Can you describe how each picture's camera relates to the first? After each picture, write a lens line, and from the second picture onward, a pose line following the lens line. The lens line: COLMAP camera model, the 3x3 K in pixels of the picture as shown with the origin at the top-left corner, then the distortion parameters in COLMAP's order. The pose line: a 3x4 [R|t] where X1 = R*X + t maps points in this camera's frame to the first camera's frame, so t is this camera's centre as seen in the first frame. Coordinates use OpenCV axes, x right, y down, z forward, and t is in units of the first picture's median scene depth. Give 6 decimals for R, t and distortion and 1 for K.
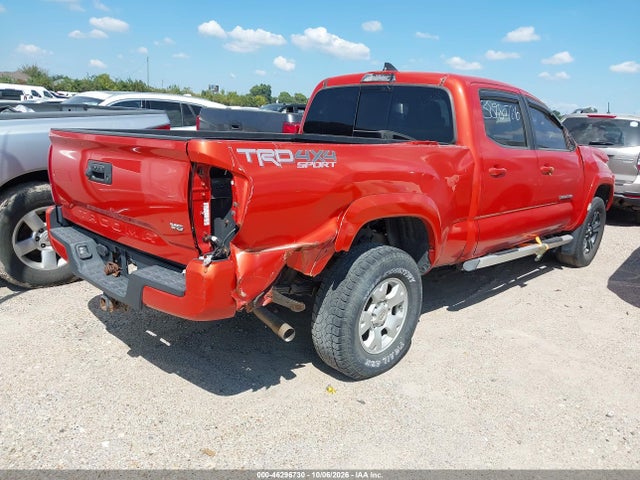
lens RADIAL K [[507.9, 0, 317.7], [0, 507.9, 236.6], [0, 0, 1]] dist [0.045179, -0.067788]
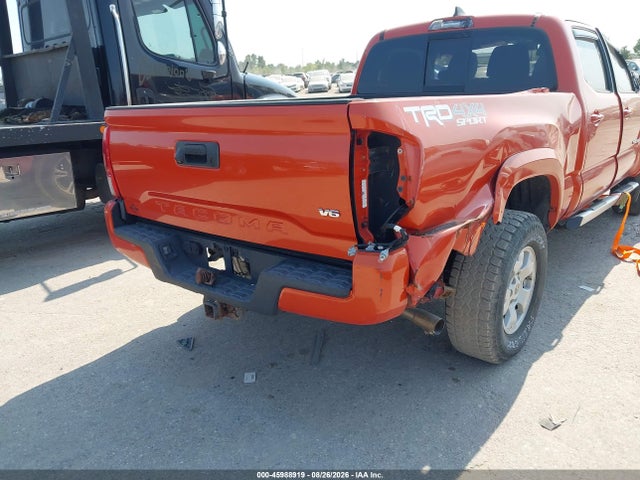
lens RADIAL K [[507.9, 0, 341.8], [0, 507.9, 239.6], [0, 0, 1]] dist [0.045179, -0.067788]
pose [[0.993122, -0.096575, 0.066201, -0.276316], [0.092230, 0.993560, 0.065822, -0.024017], [-0.072132, -0.059264, 0.995633, 0.175151]]
